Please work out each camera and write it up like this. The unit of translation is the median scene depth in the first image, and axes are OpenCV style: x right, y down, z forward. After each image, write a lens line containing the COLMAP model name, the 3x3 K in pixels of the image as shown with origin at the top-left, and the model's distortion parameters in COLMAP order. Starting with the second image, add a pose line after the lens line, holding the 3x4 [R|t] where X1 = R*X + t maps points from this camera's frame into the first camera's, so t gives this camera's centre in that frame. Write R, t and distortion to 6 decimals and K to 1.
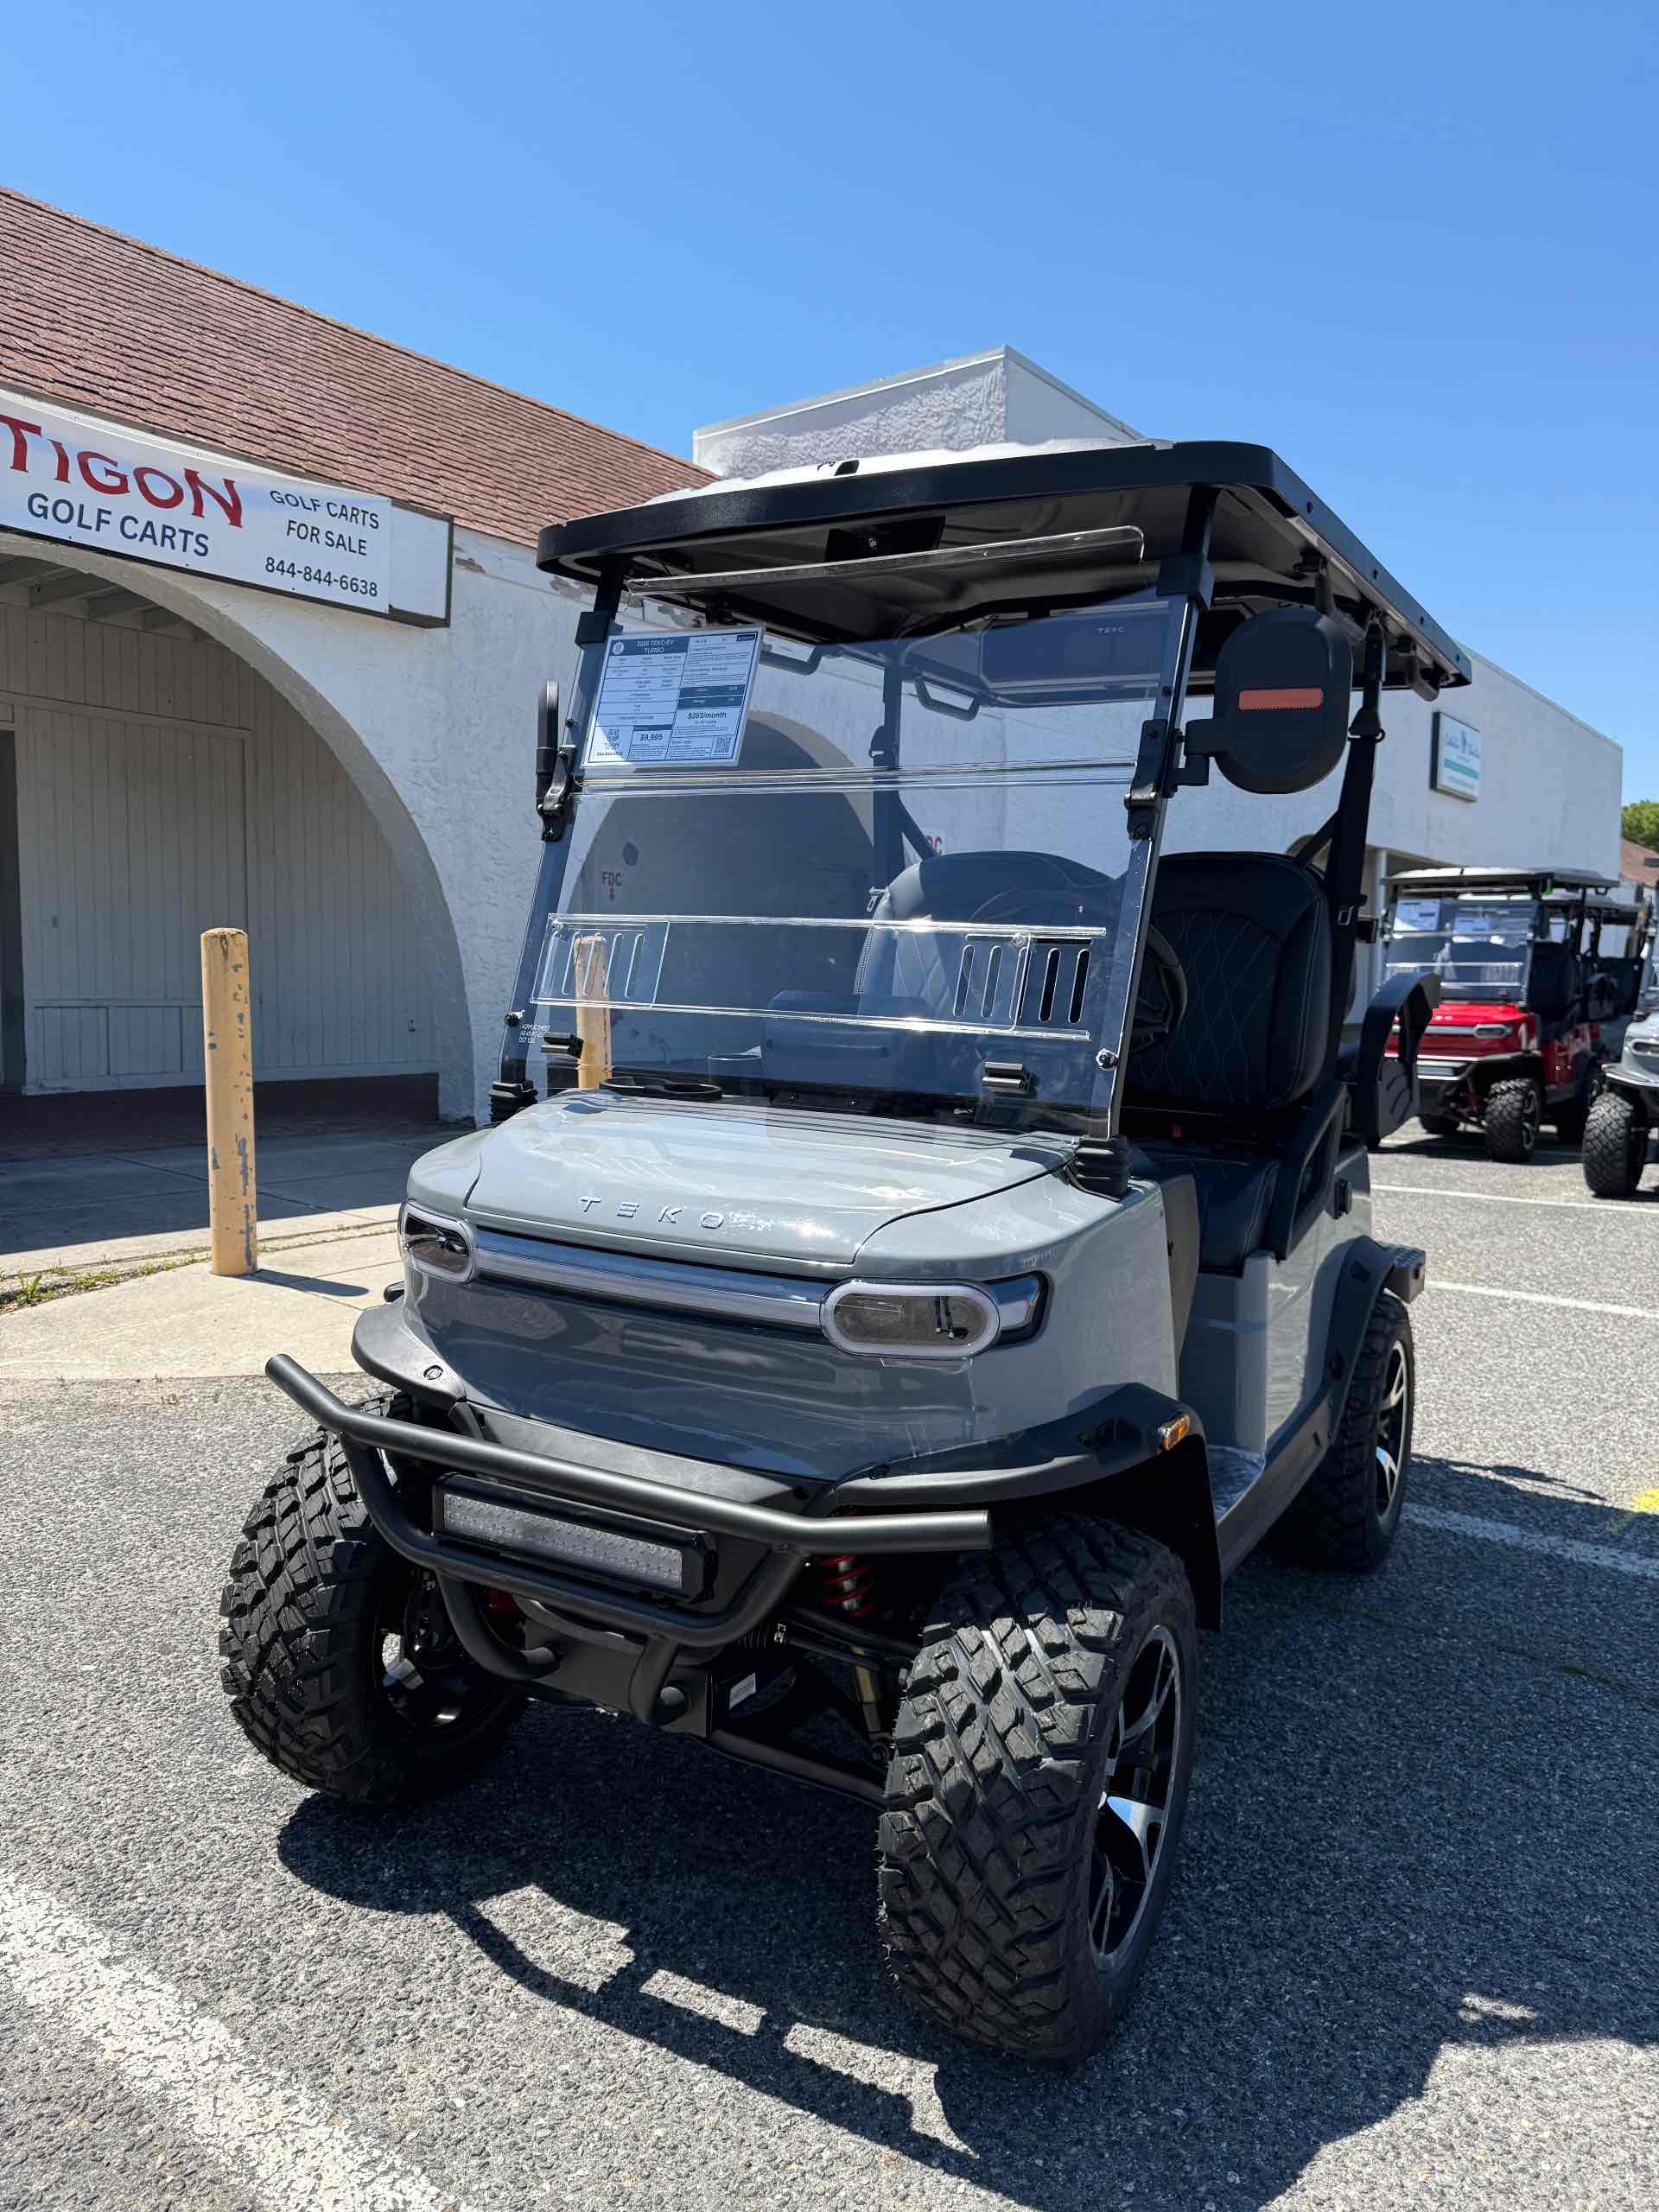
lens RADIAL K [[1560.5, 0, 820.9], [0, 1560.5, 1111.8], [0, 0, 1]] dist [-0.003136, -0.003072]
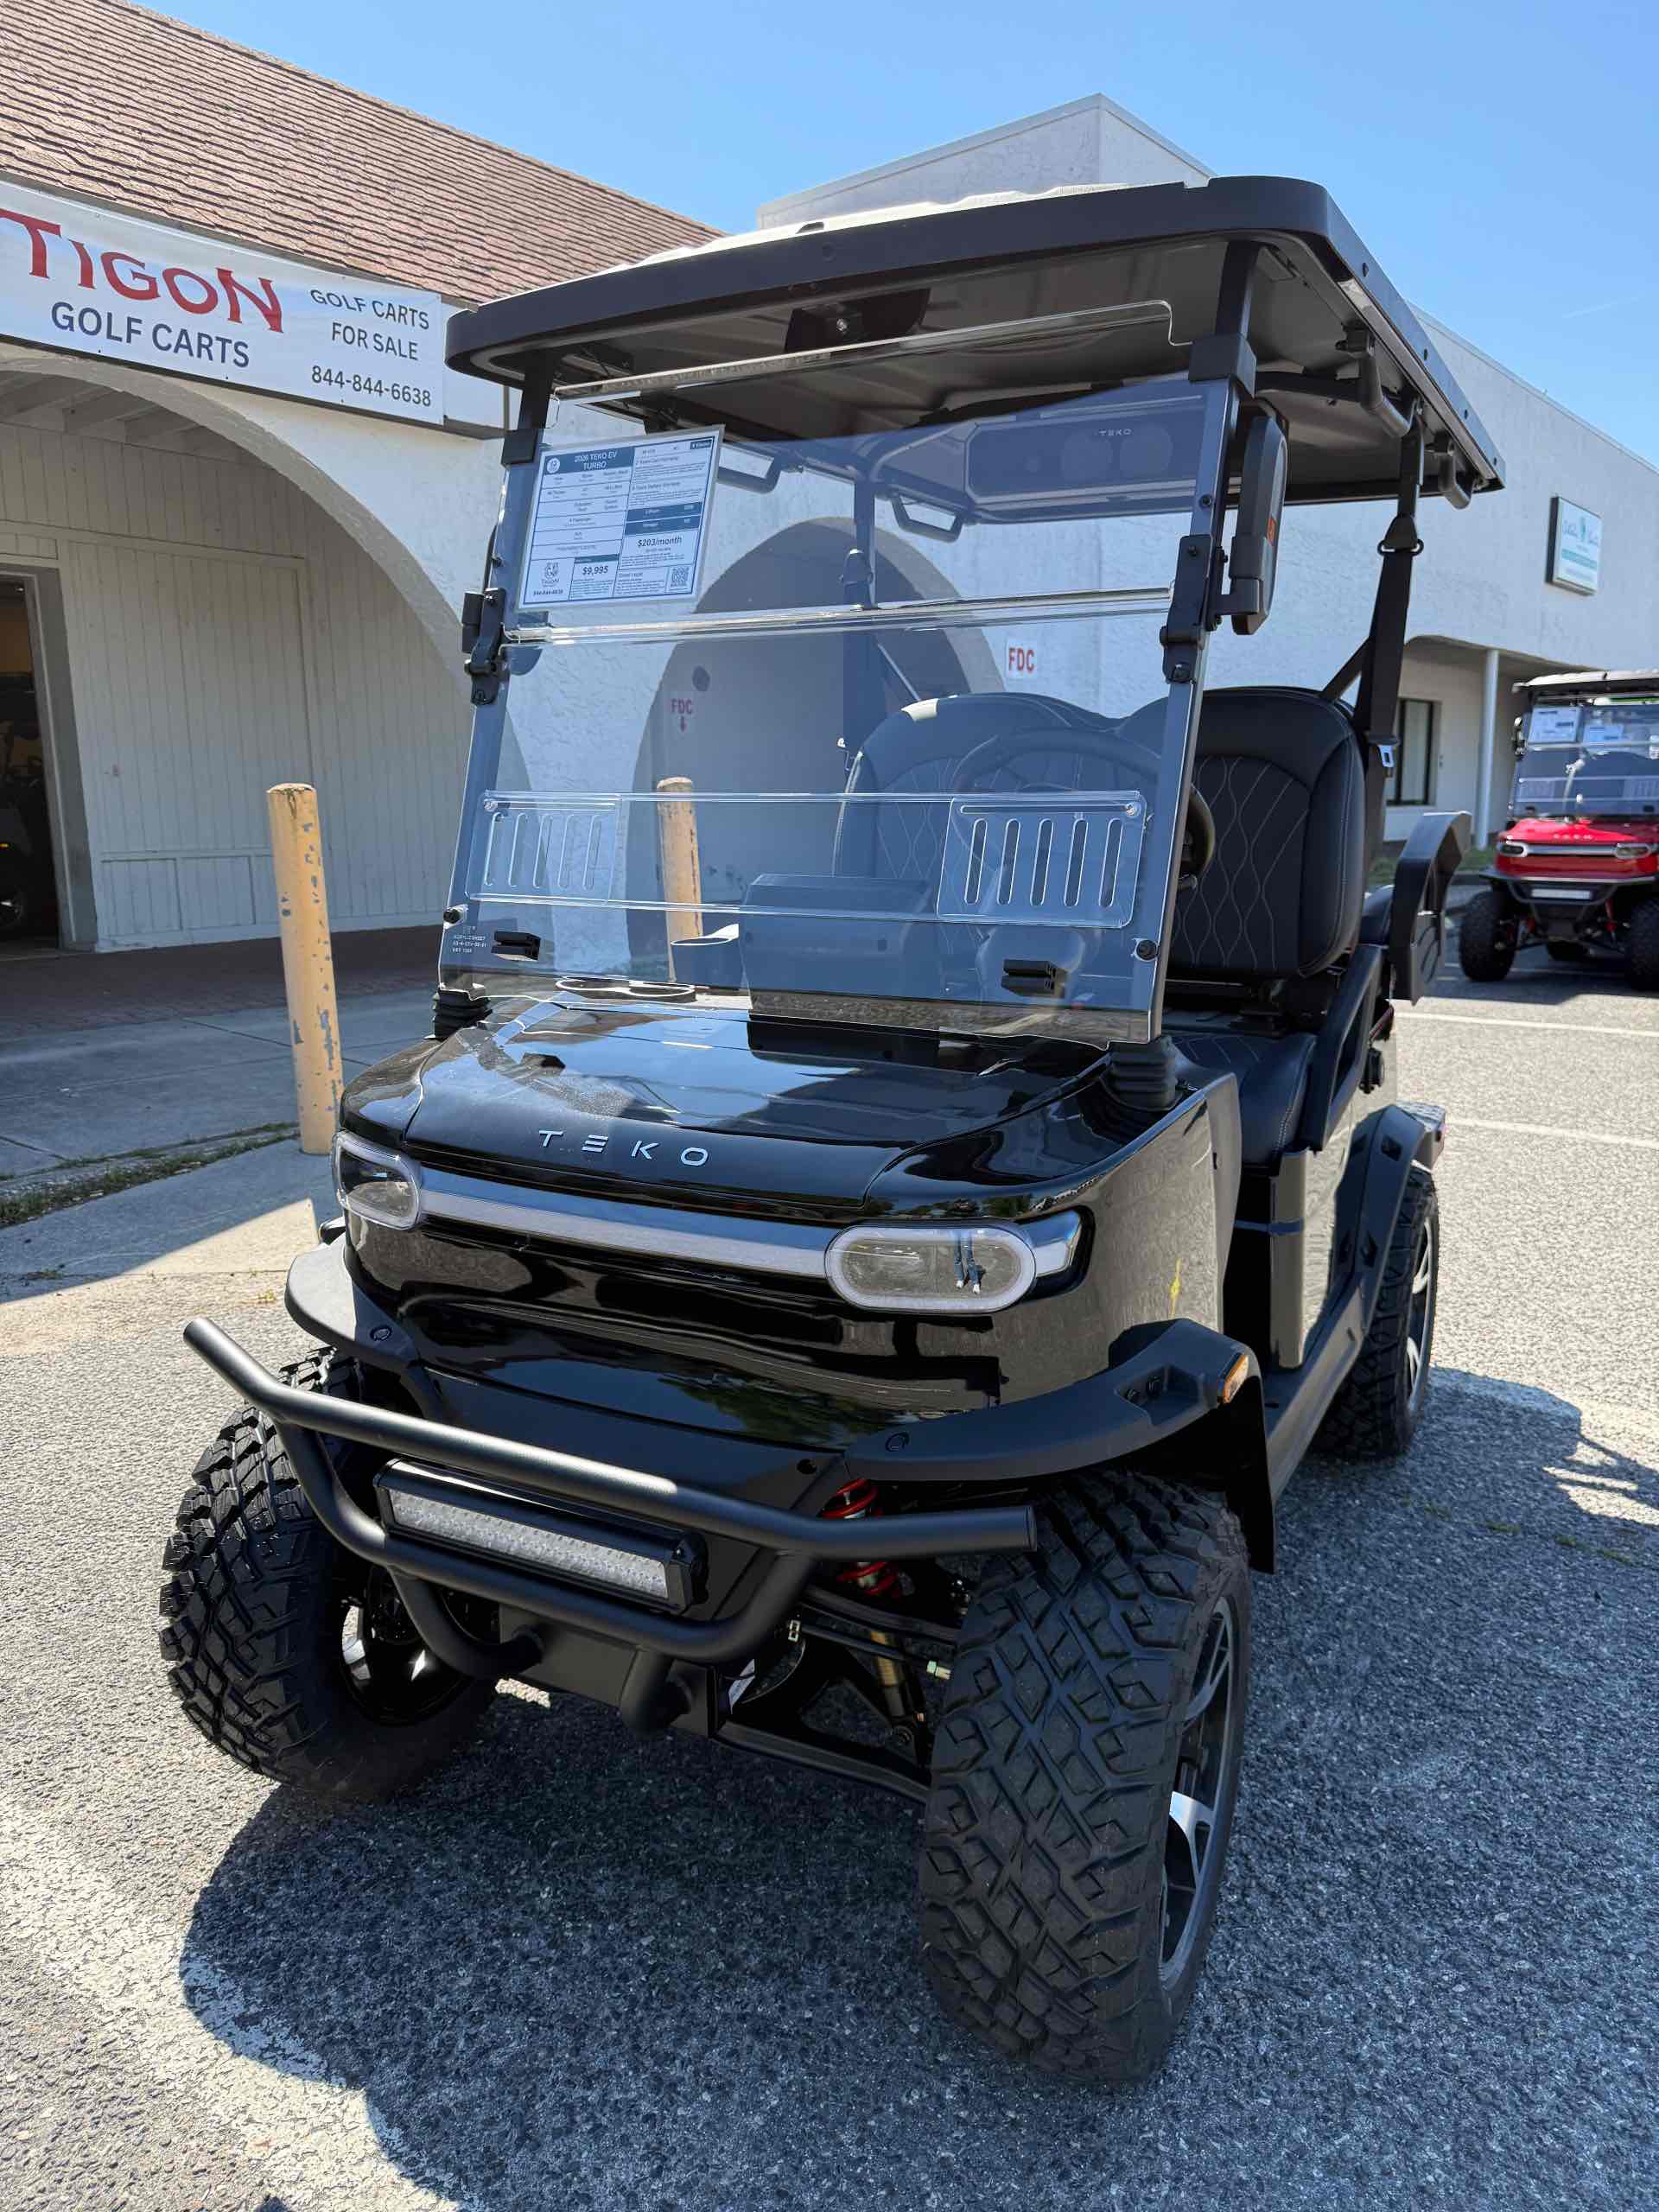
lens RADIAL K [[1560.5, 0, 827.0], [0, 1560.5, 1118.0], [0, 0, 1]] dist [-0.003136, -0.003072]
pose [[0.998944, -0.017132, -0.042639, -0.029943], [0.021942, 0.993120, 0.115026, -0.021451], [0.040375, -0.115840, 0.992447, 0.072864]]
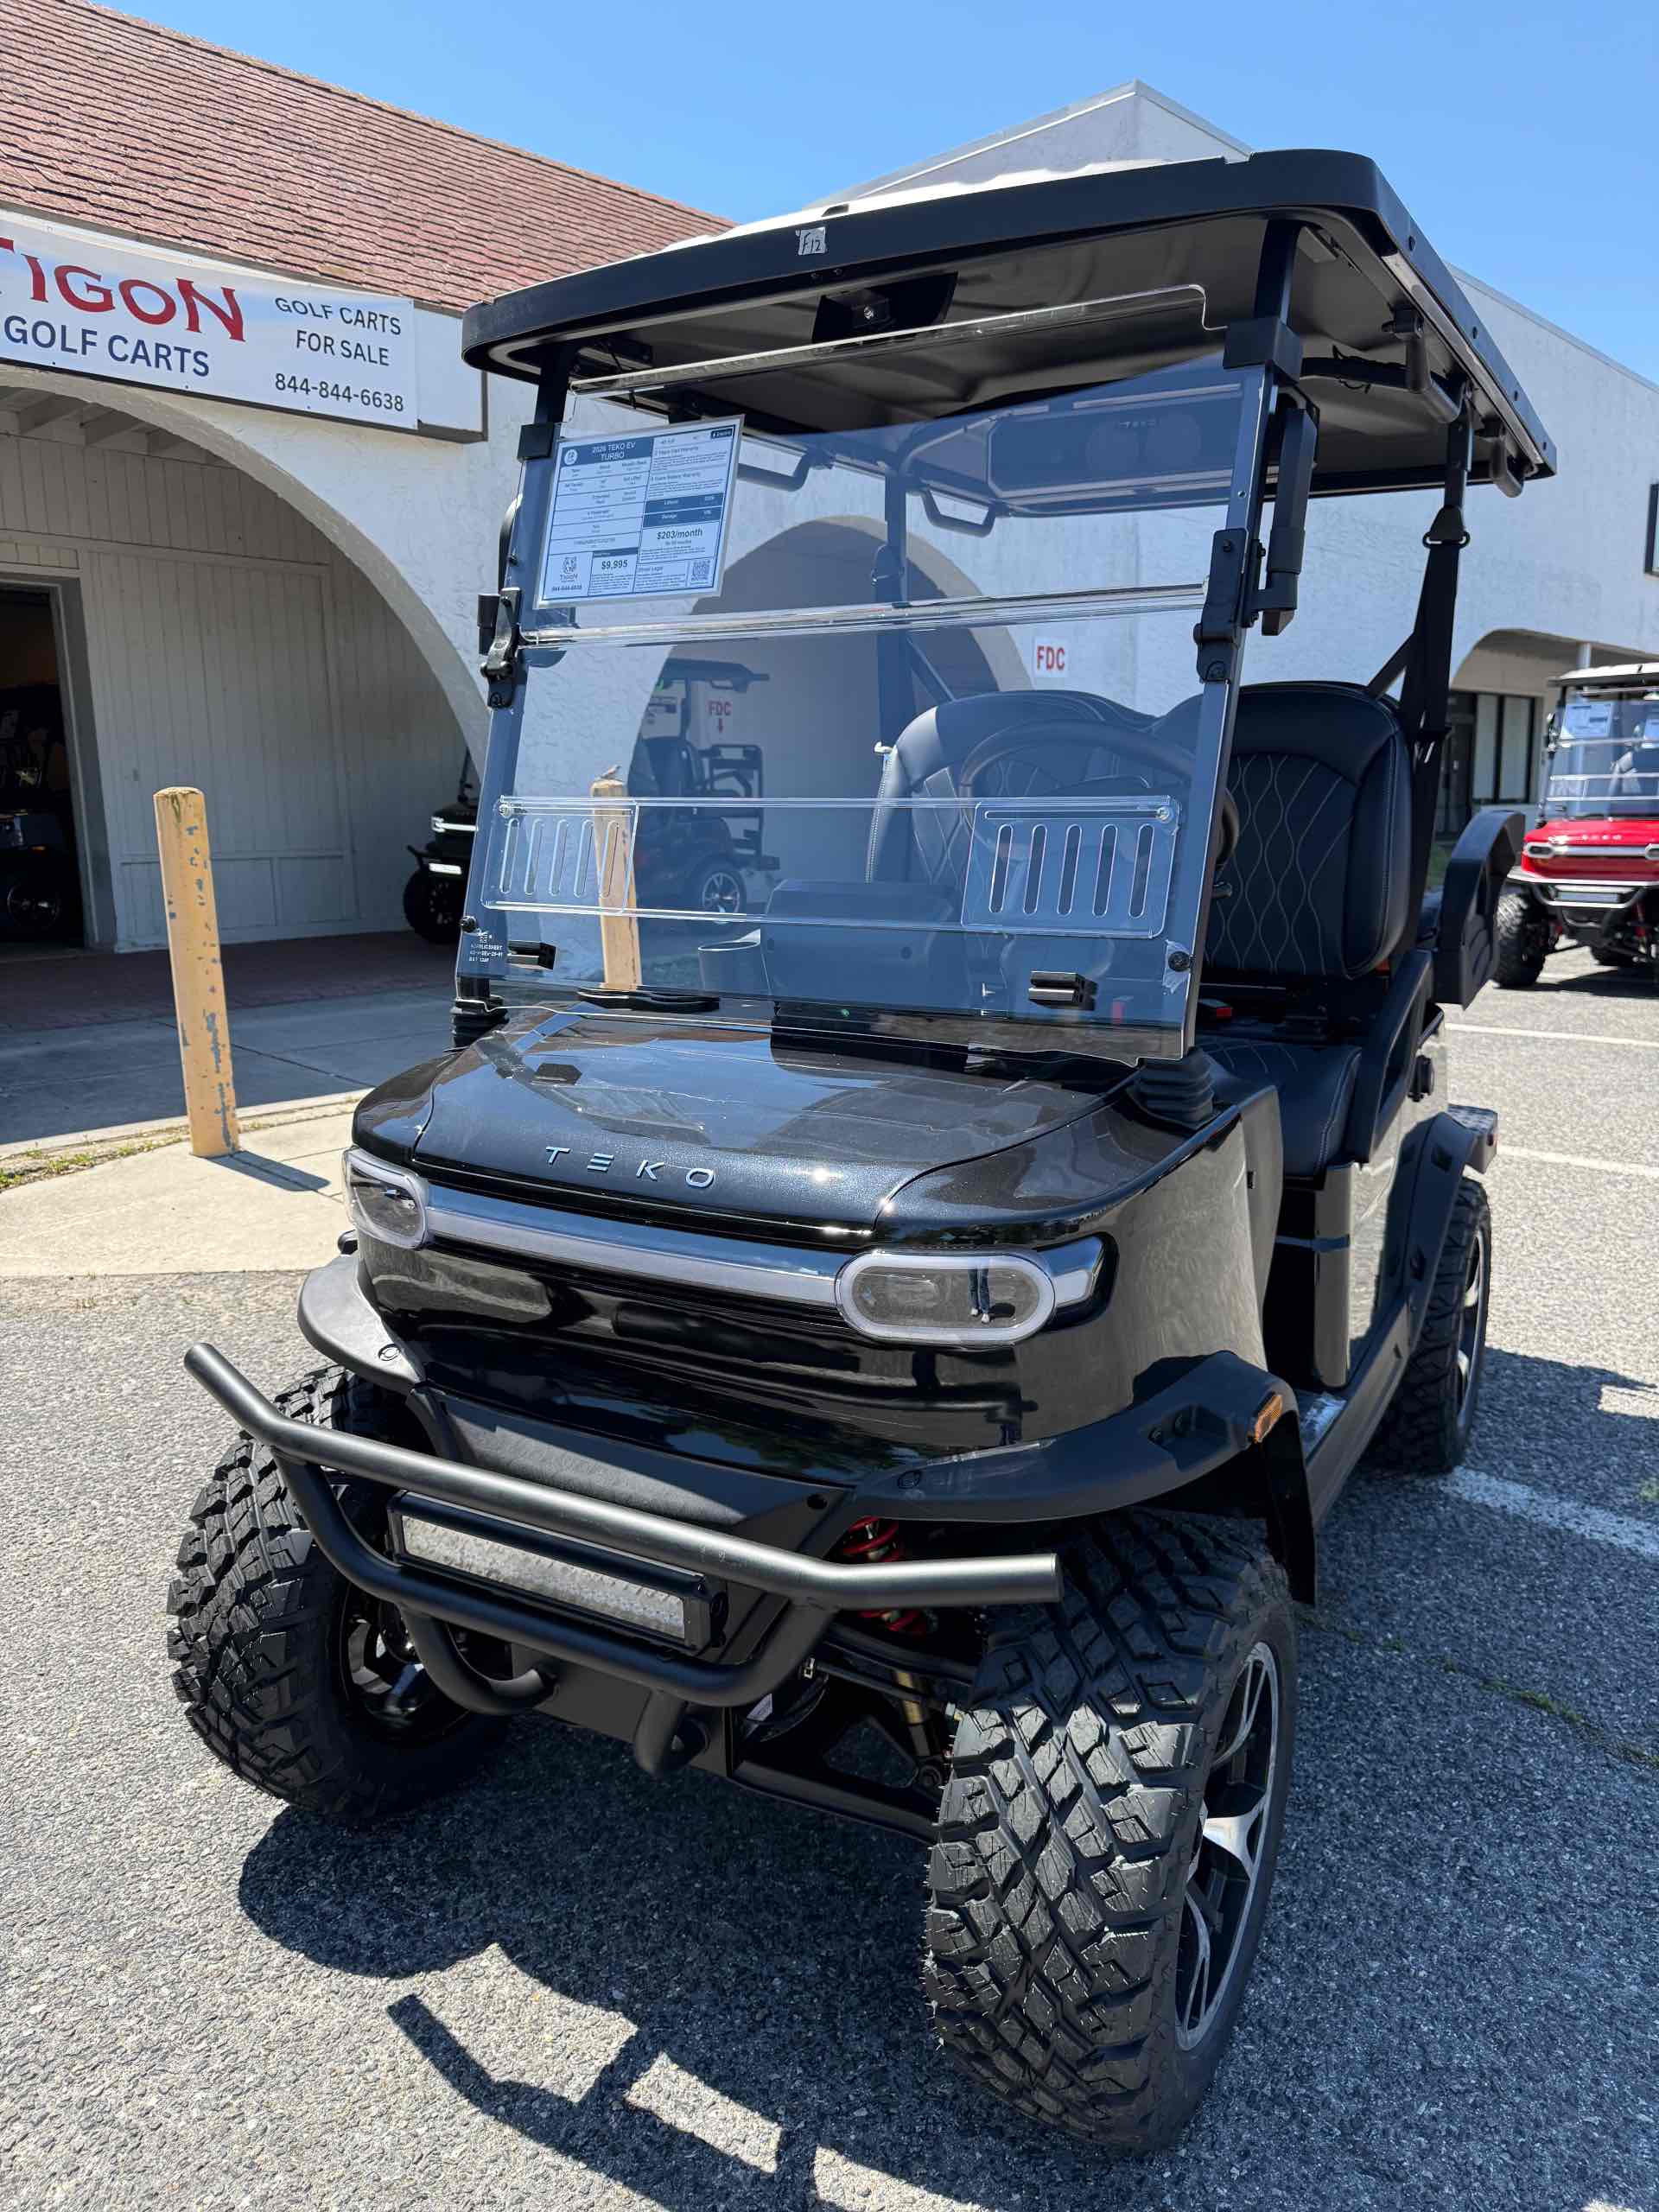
lens RADIAL K [[1560.5, 0, 838.8], [0, 1560.5, 1109.3], [0, 0, 1]] dist [-0.003136, -0.003072]
pose [[0.993756, -0.006992, -0.111353, 0.119938], [0.019071, 0.993991, 0.107786, -0.020972], [0.109931, -0.109237, 0.987918, 0.110124]]
